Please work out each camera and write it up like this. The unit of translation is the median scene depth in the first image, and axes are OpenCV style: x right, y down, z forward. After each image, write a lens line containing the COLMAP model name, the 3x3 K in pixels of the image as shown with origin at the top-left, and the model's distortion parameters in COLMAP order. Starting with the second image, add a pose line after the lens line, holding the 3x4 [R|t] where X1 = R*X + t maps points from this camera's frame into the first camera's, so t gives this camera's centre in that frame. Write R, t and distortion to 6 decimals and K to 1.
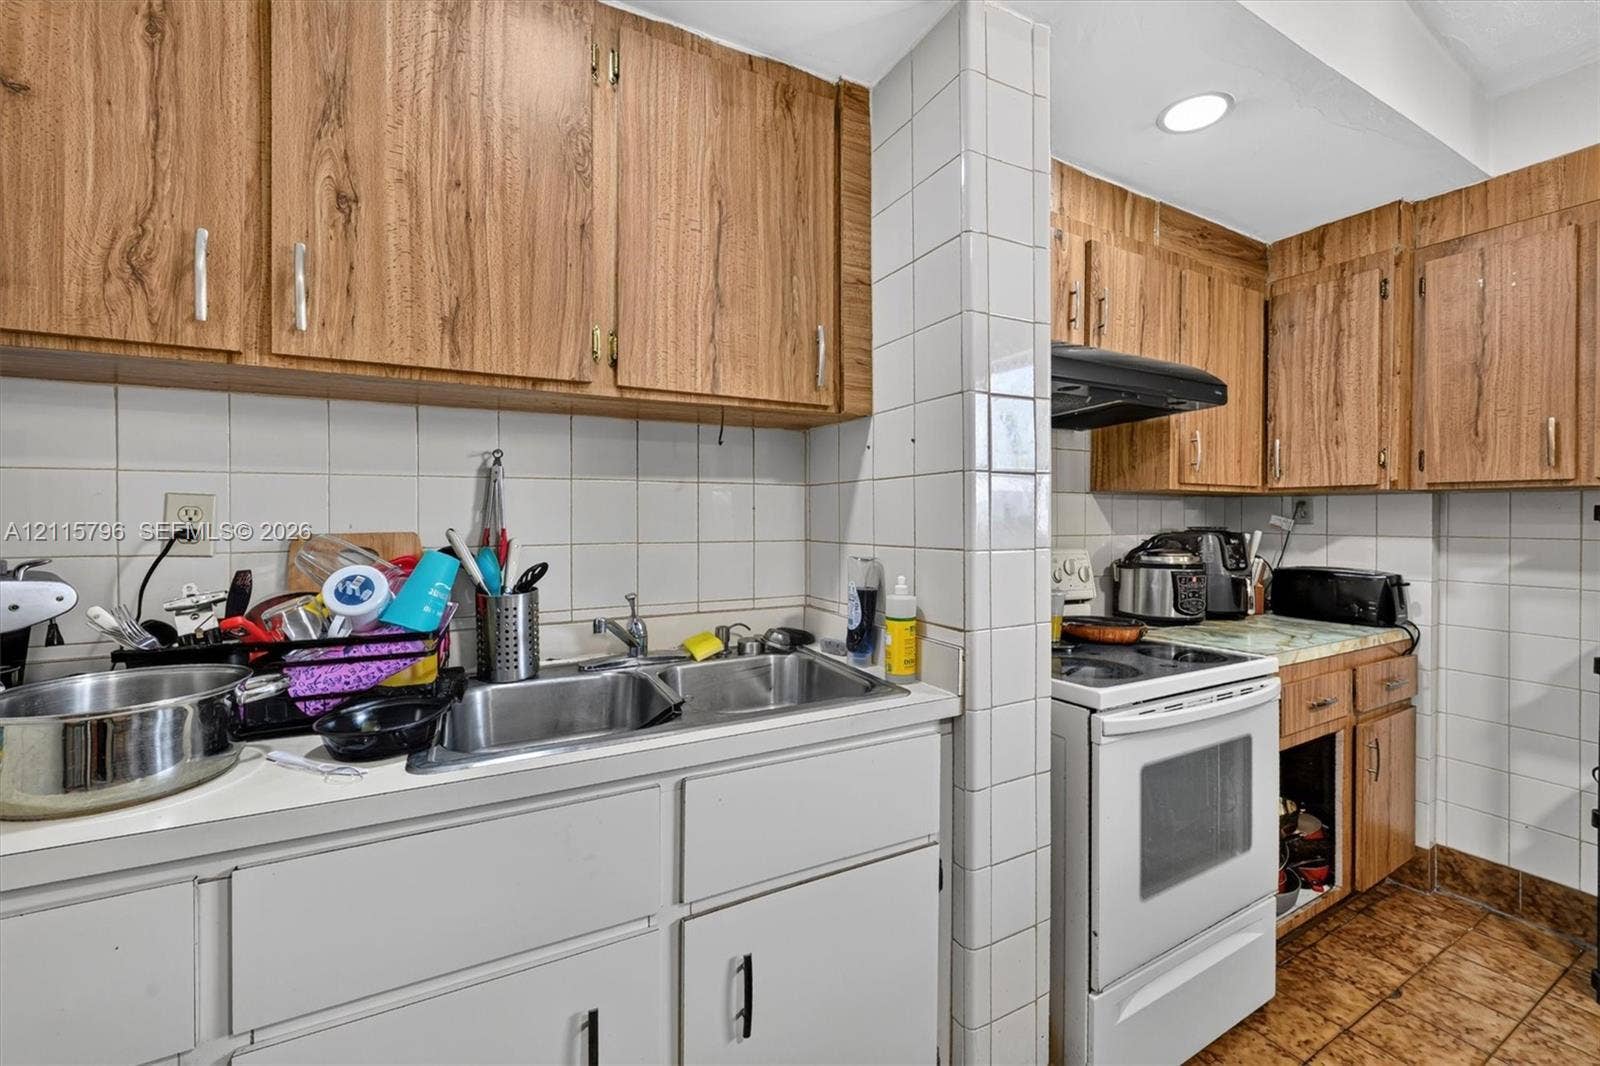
lens RADIAL K [[649.5, 0, 812.9], [0, 649.5, 516.0], [0, 0, 1]] dist [-0.003657, -0.000004]
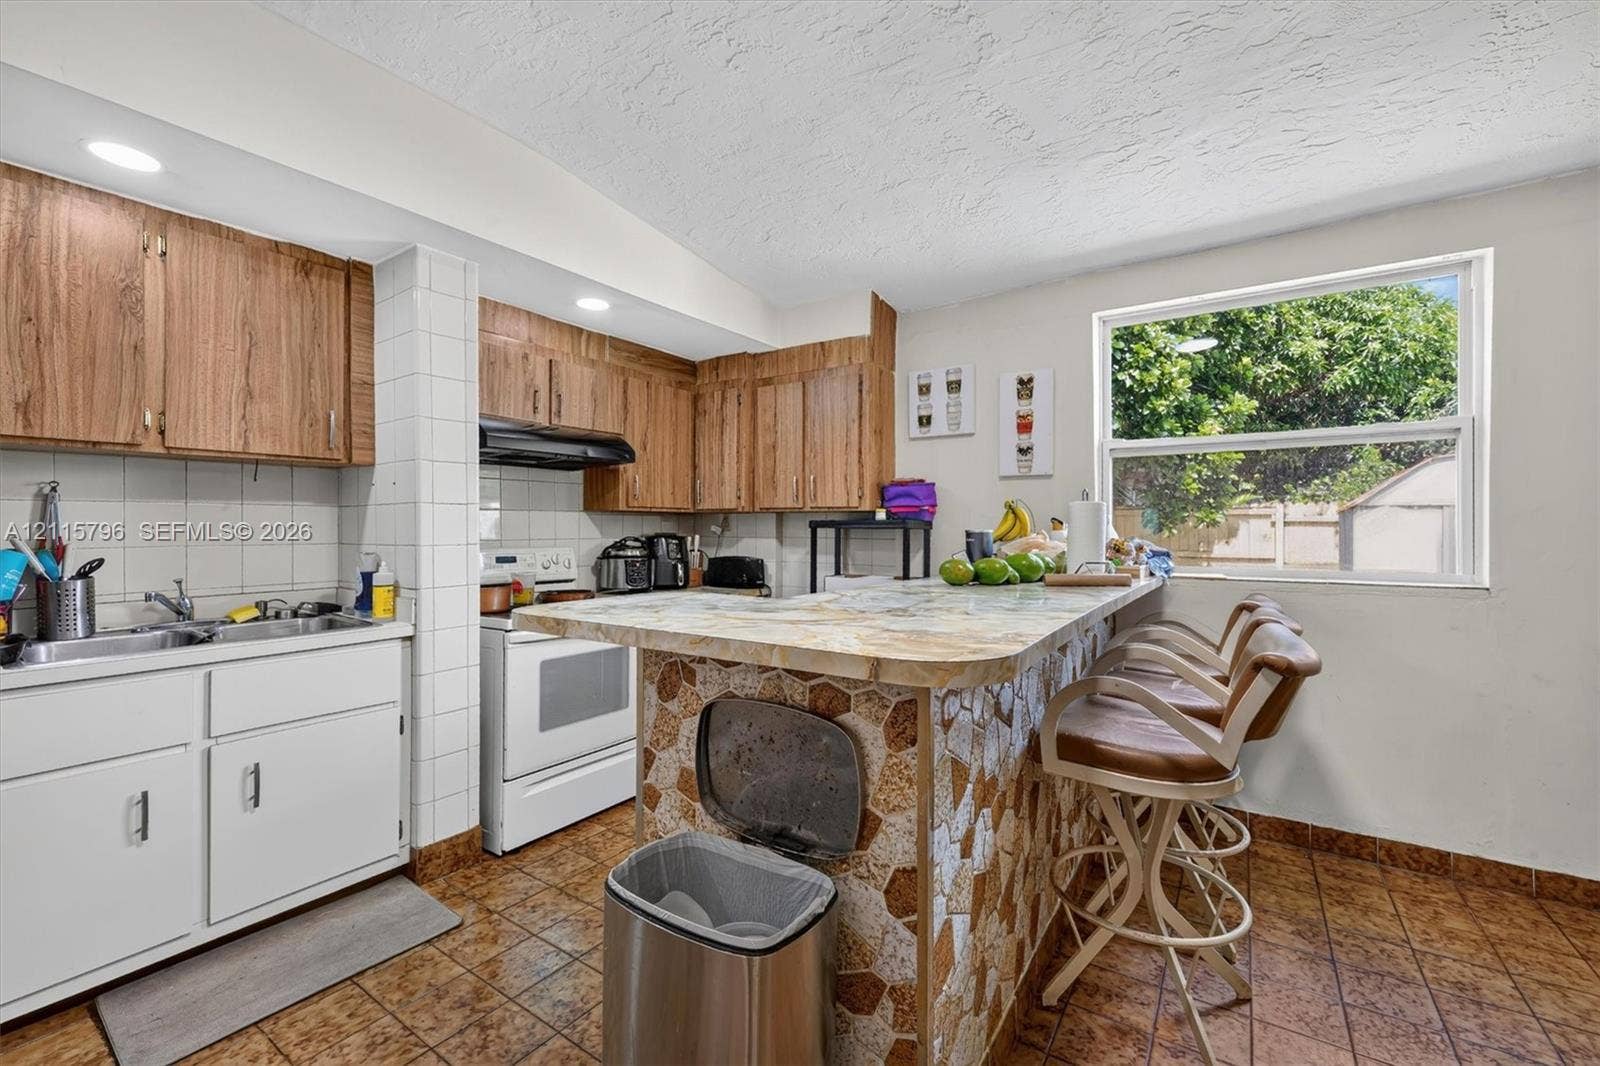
lens RADIAL K [[649.5, 0, 808.9], [0, 649.5, 524.9], [0, 0, 1]] dist [-0.003657, -0.000004]
pose [[0.892629, -0.001529, 0.450789, 0.371545], [0.002258, 0.999997, -0.001079, -0.001408], [-0.450786, 0.001981, 0.892630, -1.067184]]
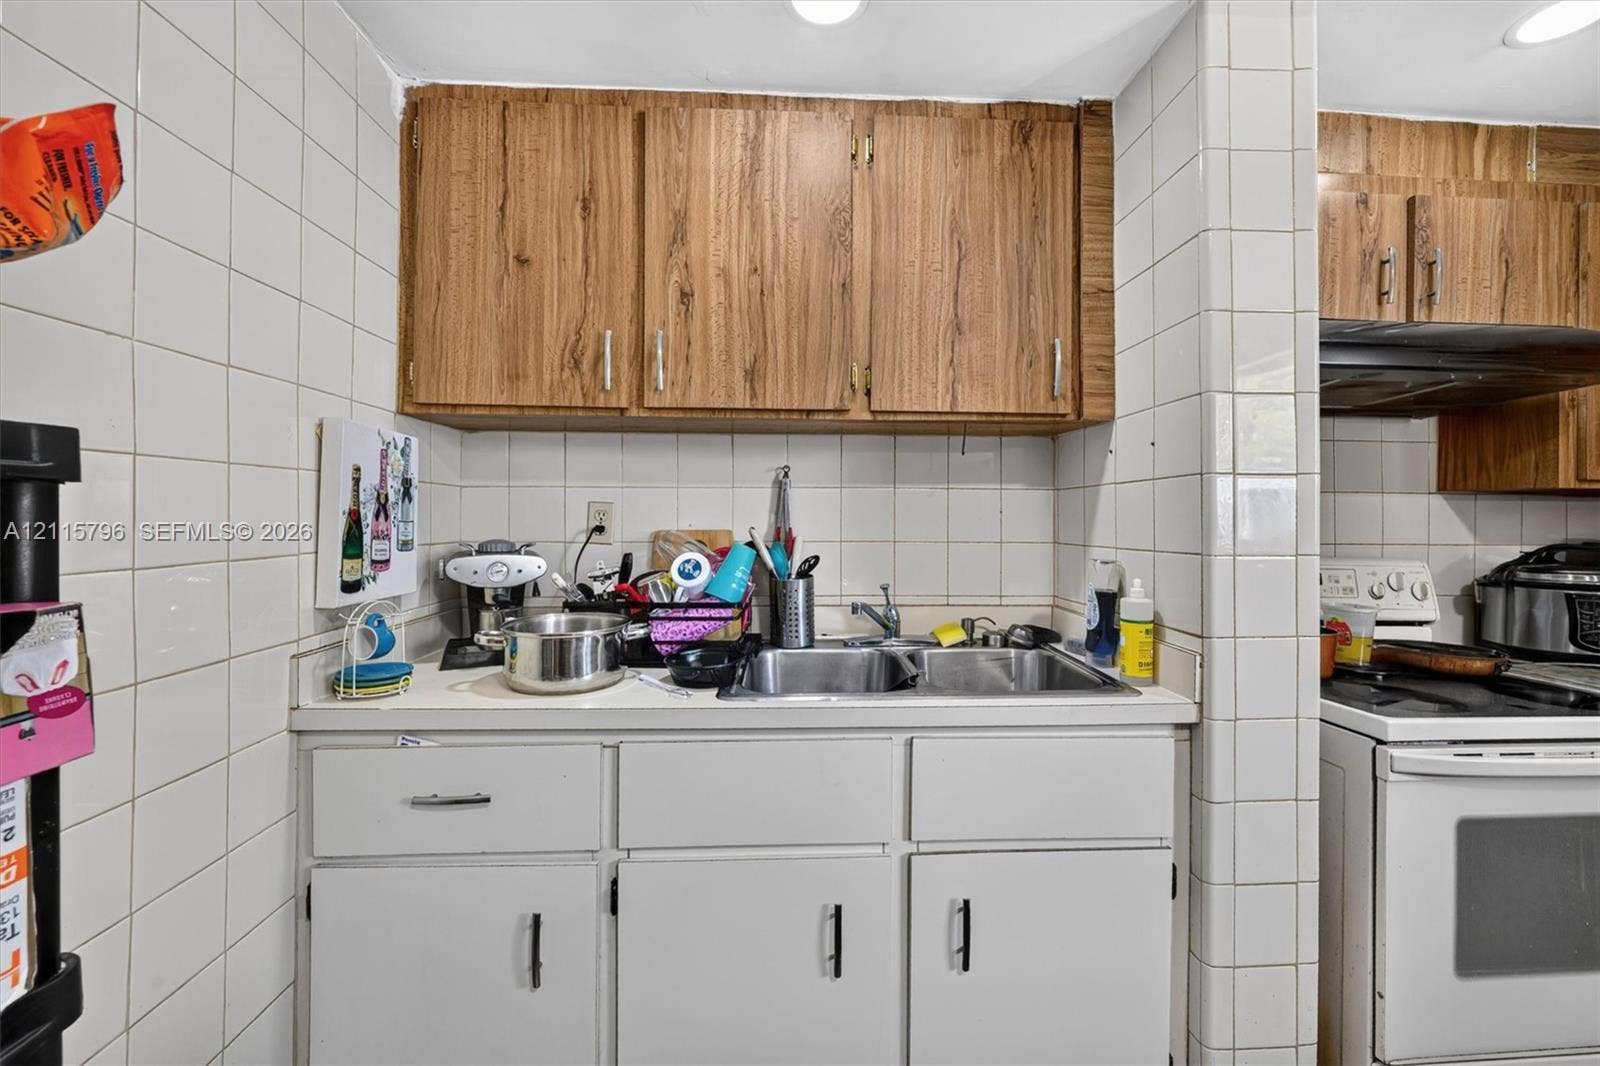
lens RADIAL K [[649.5, 0, 818.1], [0, 649.5, 512.6], [0, 0, 1]] dist [-0.003657, -0.000004]
pose [[0.904343, 0.001374, -0.426804, 0.118599], [-0.005697, 0.999945, -0.008853, 0.000900], [0.426769, 0.010437, 0.904301, -0.127342]]
